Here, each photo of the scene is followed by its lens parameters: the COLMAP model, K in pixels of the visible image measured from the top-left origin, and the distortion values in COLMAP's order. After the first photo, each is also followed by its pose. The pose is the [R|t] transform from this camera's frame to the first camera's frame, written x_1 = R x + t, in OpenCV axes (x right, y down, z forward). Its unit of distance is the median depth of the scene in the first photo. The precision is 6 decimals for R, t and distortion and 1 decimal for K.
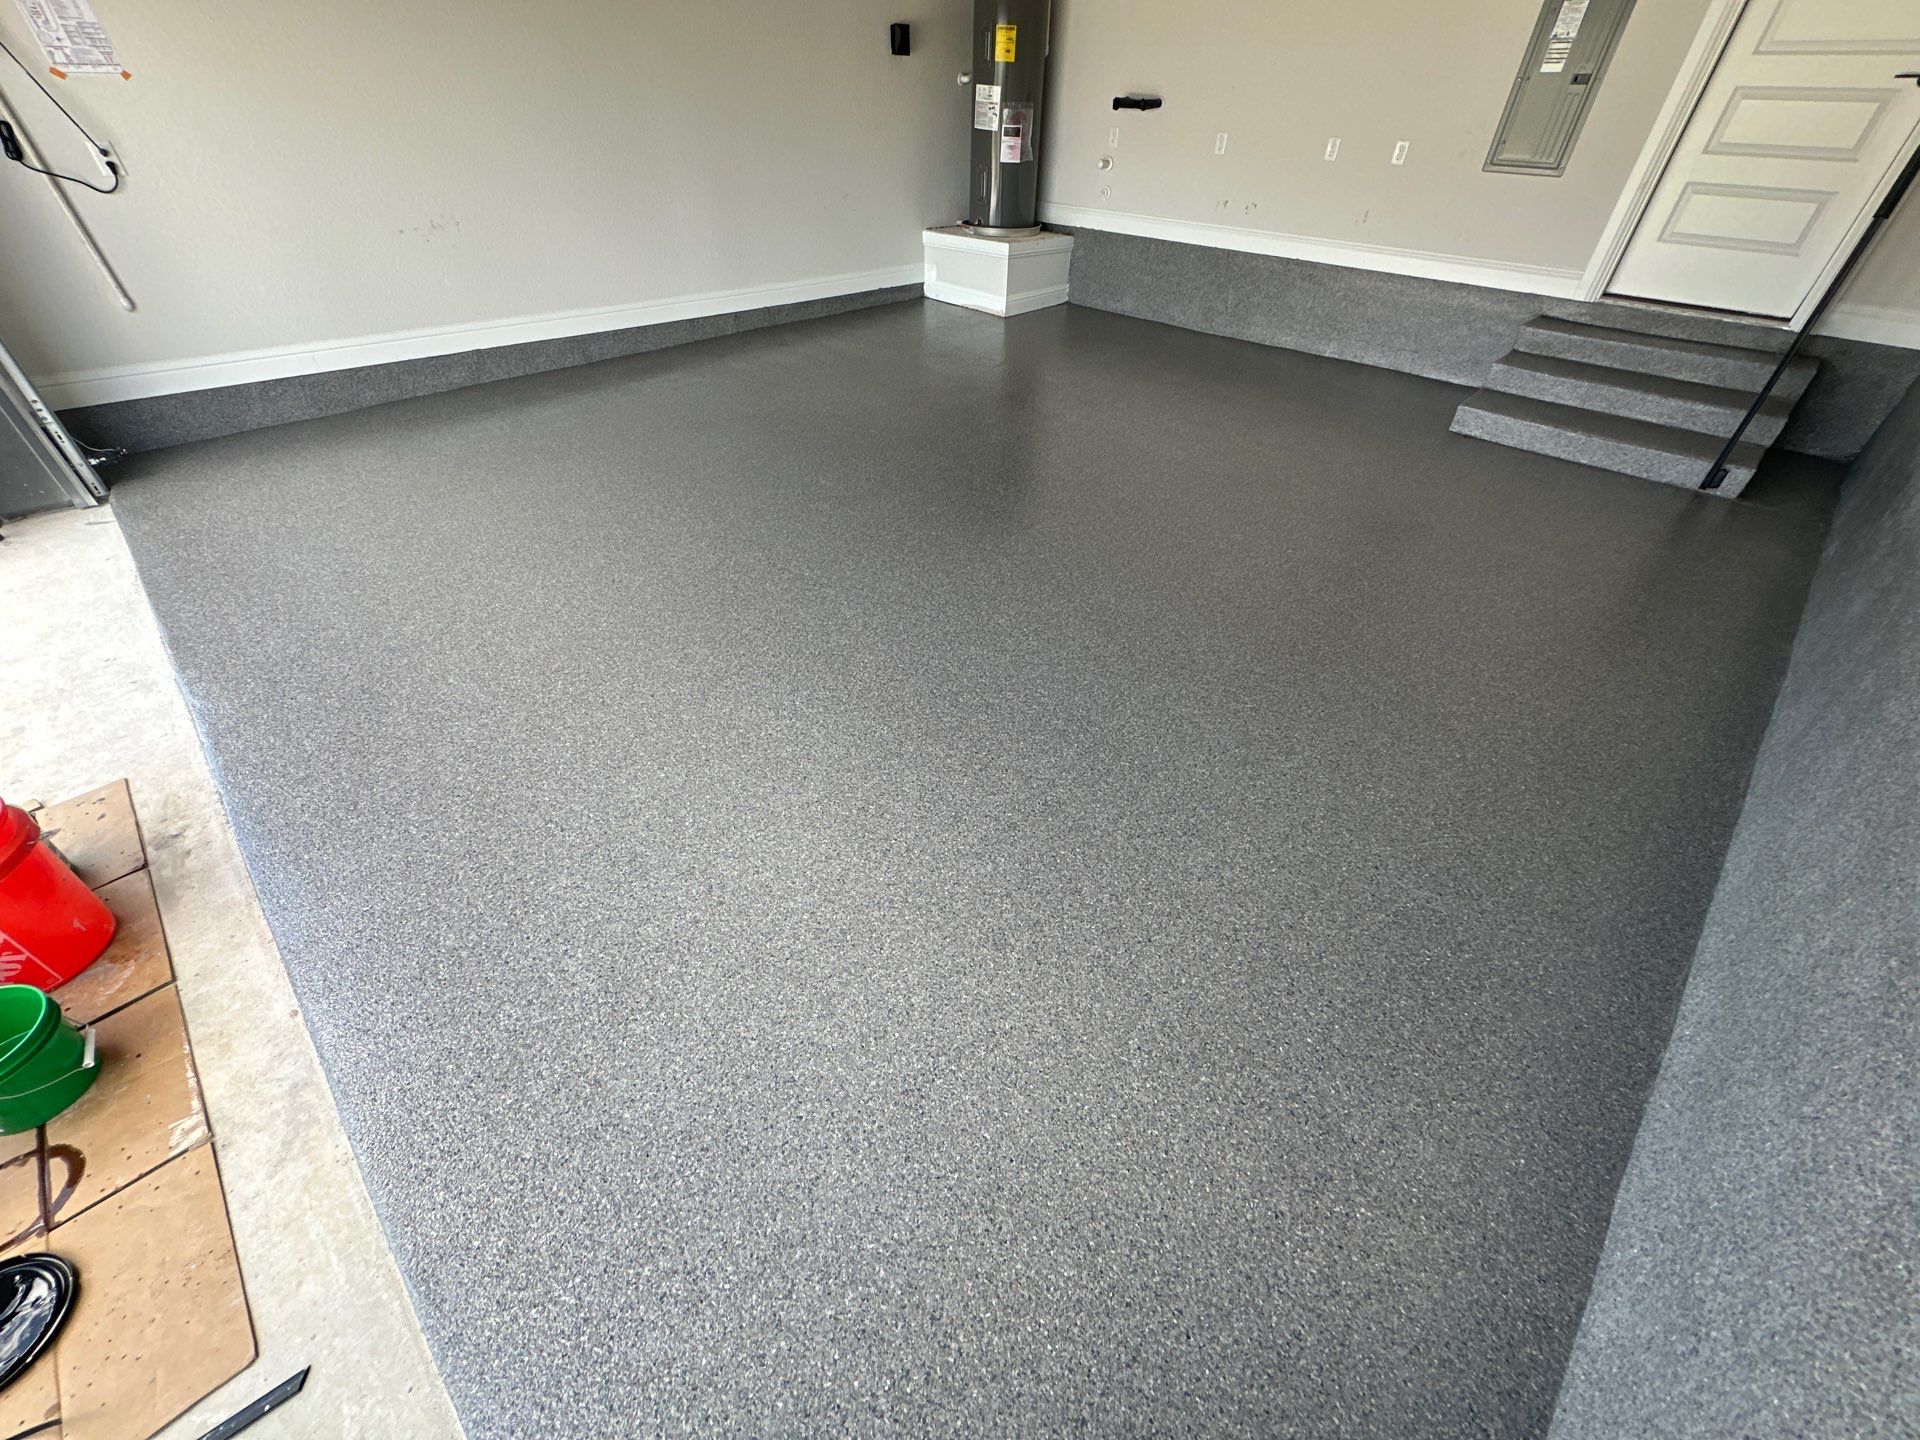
lens RADIAL K [[766.1, 0, 960.4], [0, 766.1, 720.0], [0, 0, 1]] dist [-0.000824, -0.000793]
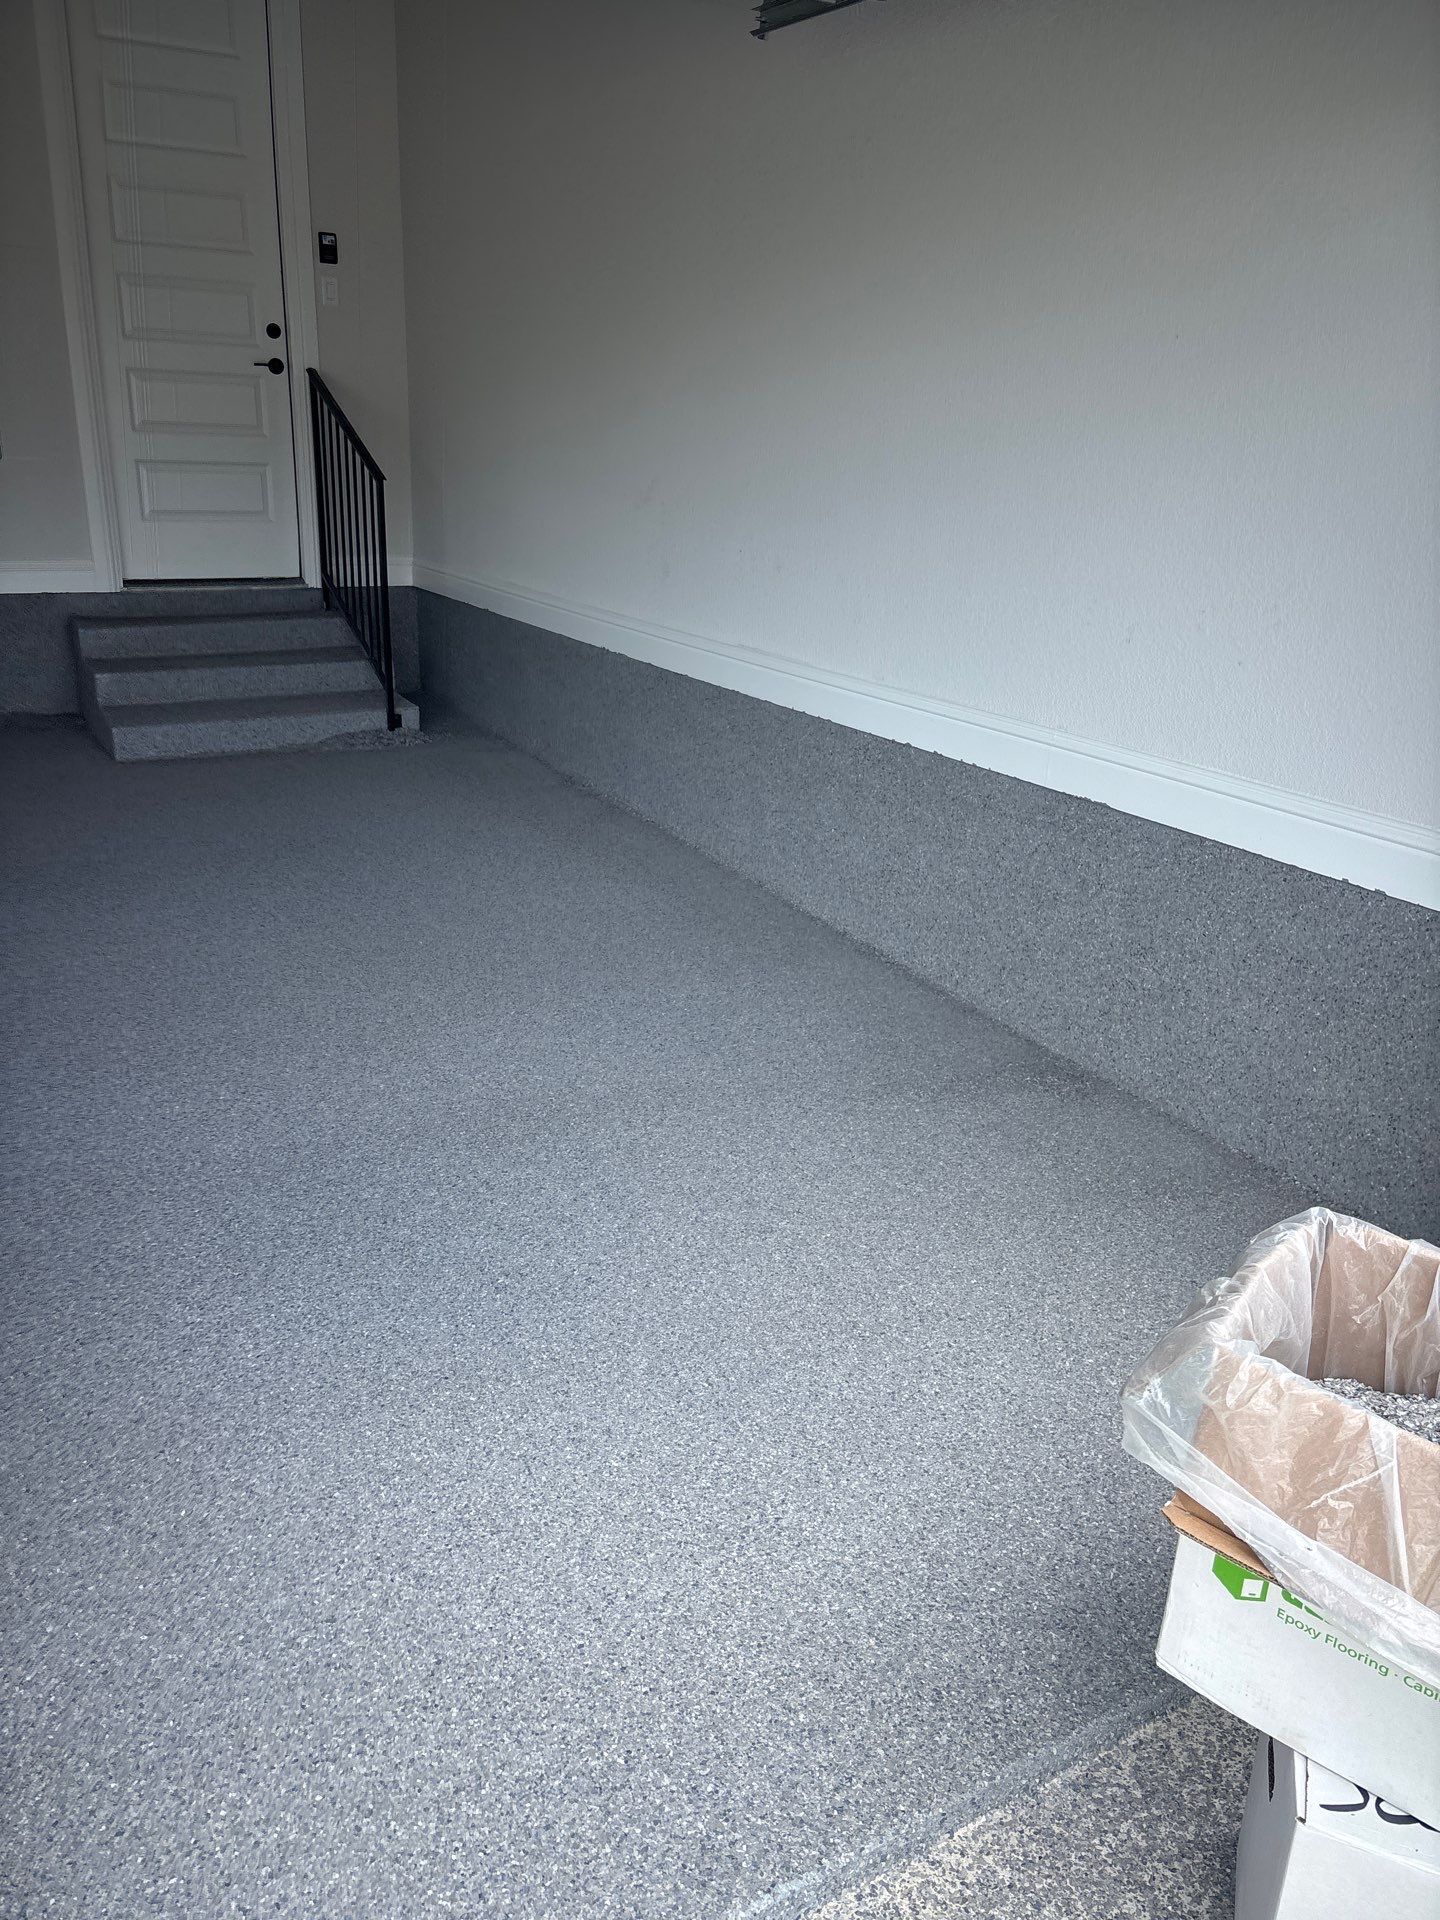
lens RADIAL K [[1446.7, 0, 720.3], [0, 1446.7, 963.1], [0, 0, 1]] dist [0.046390, -0.052779]
pose [[0.247622, -0.347067, 0.904559, -0.612038], [0.587698, 0.796062, 0.144557, -0.098195], [-0.770256, 0.495813, 0.401093, 0.105508]]
